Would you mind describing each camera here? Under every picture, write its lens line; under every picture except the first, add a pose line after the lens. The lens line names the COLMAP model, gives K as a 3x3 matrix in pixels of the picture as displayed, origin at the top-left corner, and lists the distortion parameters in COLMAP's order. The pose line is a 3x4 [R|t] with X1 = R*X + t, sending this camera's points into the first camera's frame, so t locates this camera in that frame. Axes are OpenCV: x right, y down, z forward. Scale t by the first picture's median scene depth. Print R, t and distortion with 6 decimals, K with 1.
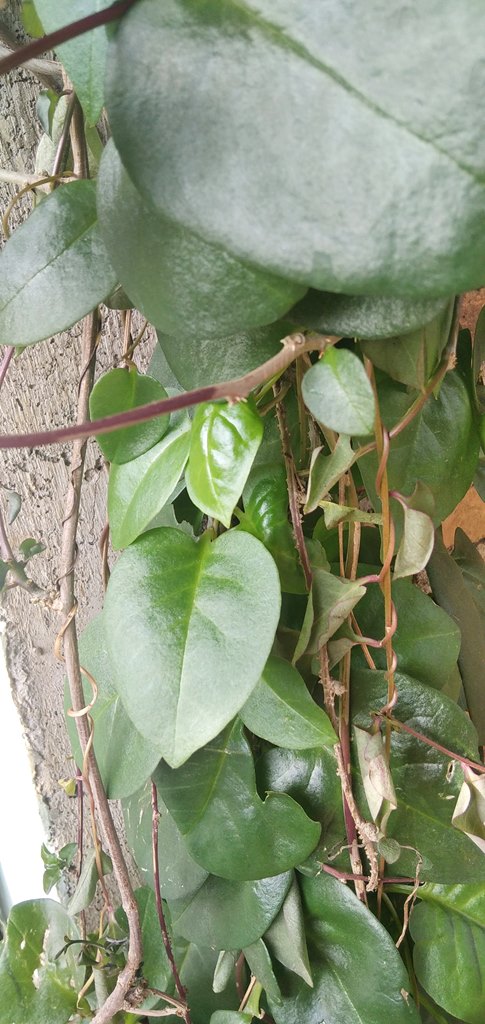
lens RADIAL K [[858.8, 0, 219.7], [0, 858.8, 512.3], [0, 0, 1]] dist [0.079430, -0.203448]
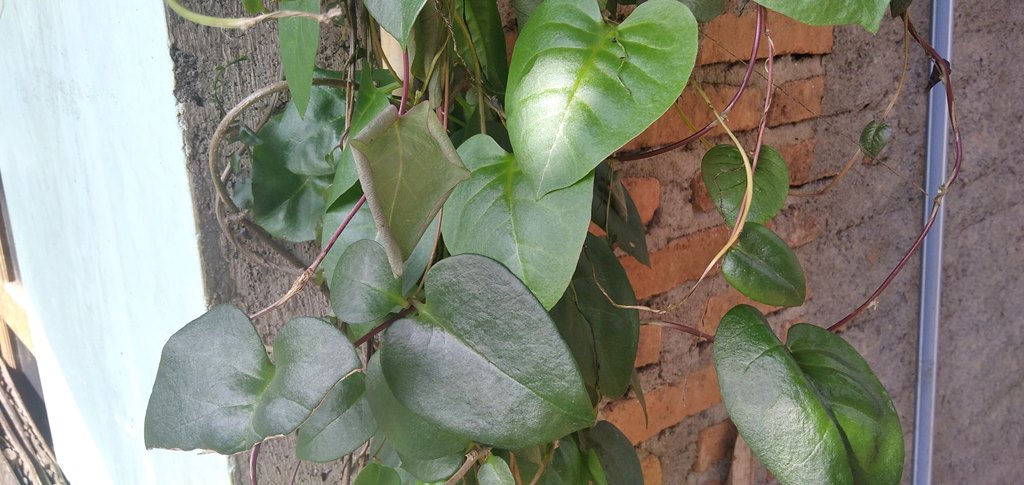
lens RADIAL K [[858.8, 0, 512.0], [0, 858.8, 242.5], [0, 0, 1]] dist [0.079430, -0.203448]
pose [[0.986296, -0.047027, 0.158144, -0.115846], [0.089733, 0.957253, -0.274980, -0.112559], [-0.138452, 0.285403, 0.948355, -1.049906]]
